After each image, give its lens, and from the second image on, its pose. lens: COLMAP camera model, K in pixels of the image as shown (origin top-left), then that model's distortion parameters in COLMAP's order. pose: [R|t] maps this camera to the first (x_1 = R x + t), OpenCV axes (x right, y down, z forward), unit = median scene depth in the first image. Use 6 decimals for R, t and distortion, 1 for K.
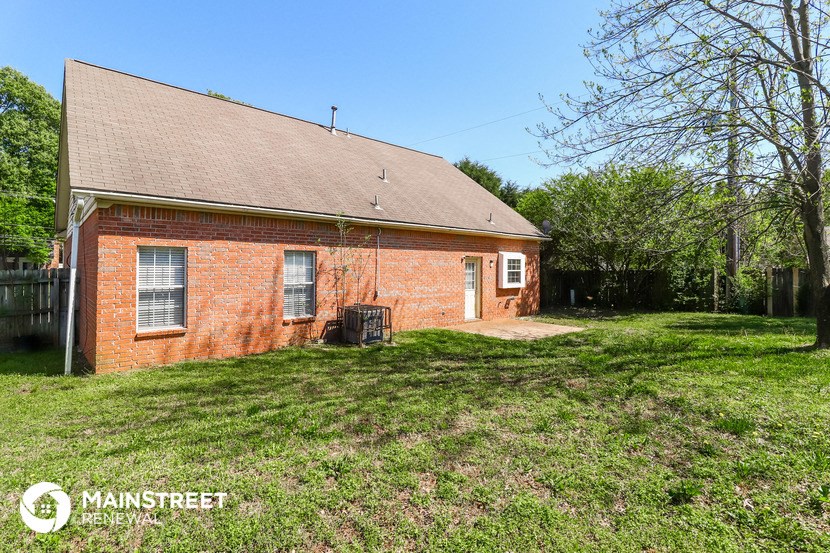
lens RADIAL K [[412.5, 0, 413.7], [0, 412.5, 271.6], [0, 0, 1]] dist [0.000617, -0.000077]
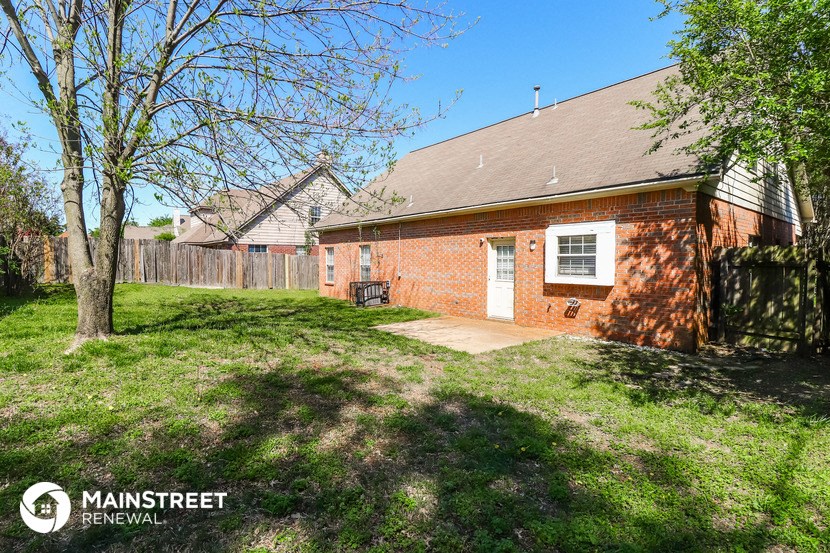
lens RADIAL K [[412.5, 0, 413.7], [0, 412.5, 271.6], [0, 0, 1]] dist [0.000617, -0.000077]
pose [[-0.103414, 0.035729, -0.993996, 0.899972], [0.006031, 0.999359, 0.035295, -0.000971], [0.994620, -0.002345, -0.103563, 0.893790]]
